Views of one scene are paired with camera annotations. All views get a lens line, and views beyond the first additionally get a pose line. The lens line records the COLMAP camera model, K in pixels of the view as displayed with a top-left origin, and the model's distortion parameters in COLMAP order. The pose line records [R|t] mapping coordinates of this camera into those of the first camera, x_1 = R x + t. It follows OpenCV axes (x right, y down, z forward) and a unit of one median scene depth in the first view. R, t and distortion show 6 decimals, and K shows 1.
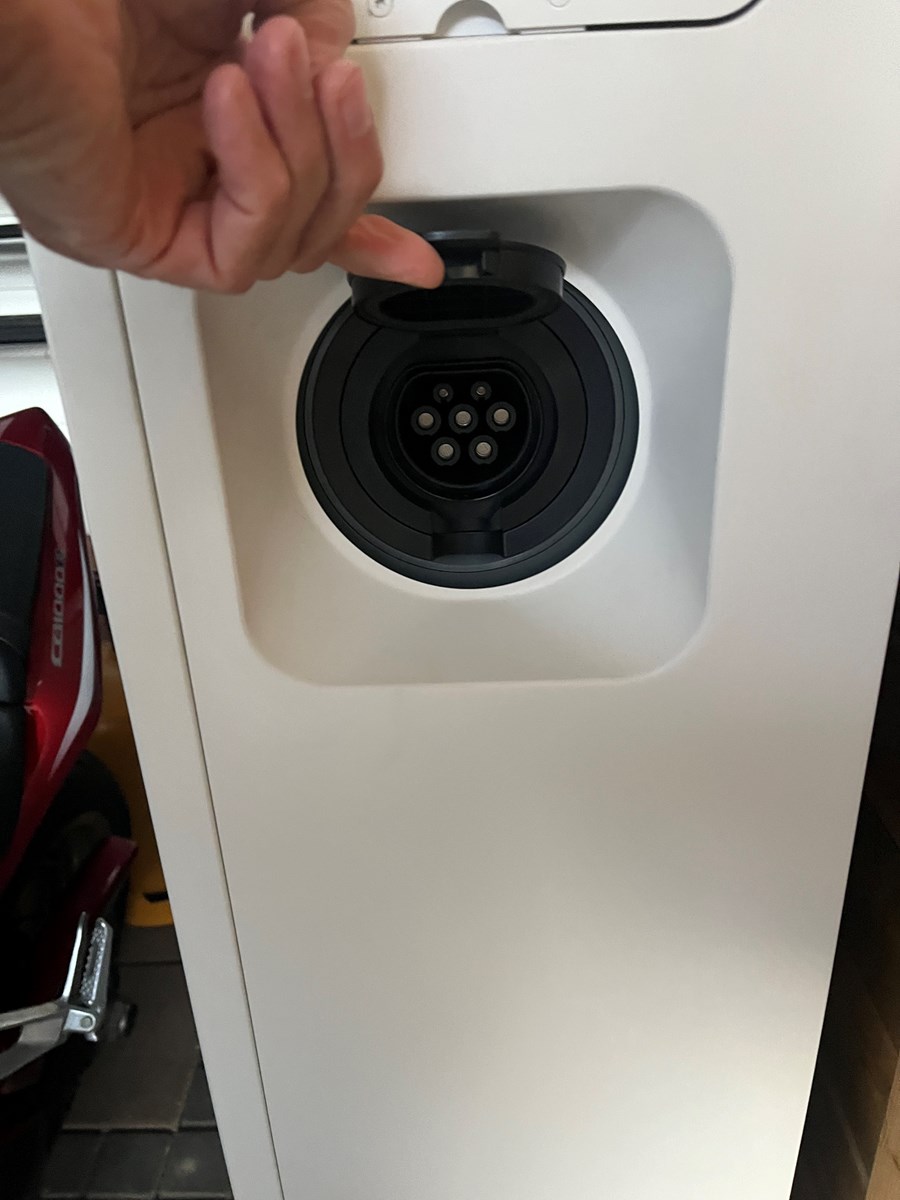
lens RADIAL K [[906.3, 0, 448.0], [0, 906.3, 600.1], [0, 0, 1]] dist [0.057445, -0.077708]
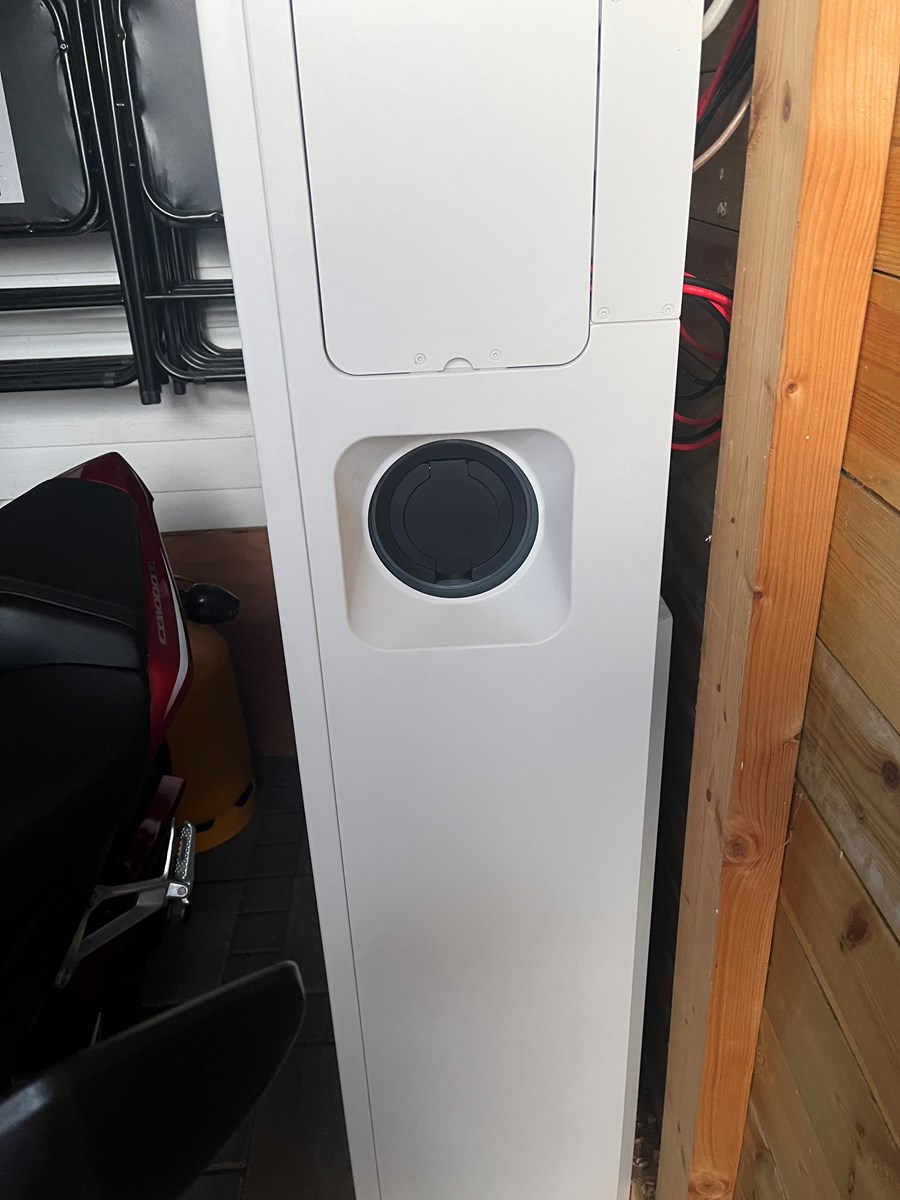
lens RADIAL K [[906.3, 0, 450.0], [0, 906.3, 594.9], [0, 0, 1]] dist [0.057445, -0.077708]
pose [[0.998121, -0.020064, 0.057897, -0.047879], [0.018640, 0.999513, 0.025043, -0.033112], [-0.058372, -0.023916, 0.998008, -0.452520]]
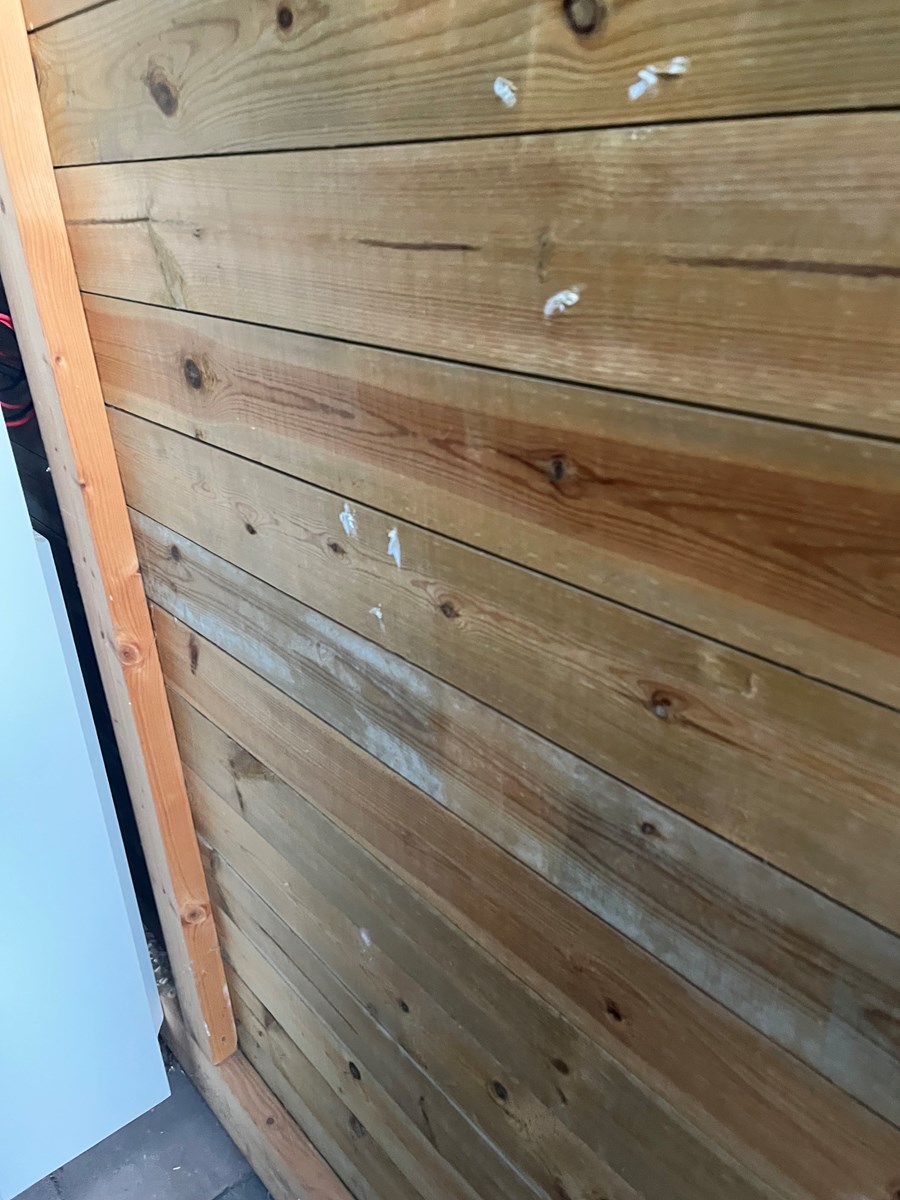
lens RADIAL K [[906.3, 0, 453.4], [0, 906.3, 595.5], [0, 0, 1]] dist [0.057445, -0.077708]
pose [[0.743551, -0.267208, 0.612970, -0.190035], [0.288944, 0.955079, 0.065843, 0.210379], [-0.603028, 0.128157, 0.787358, -1.024562]]
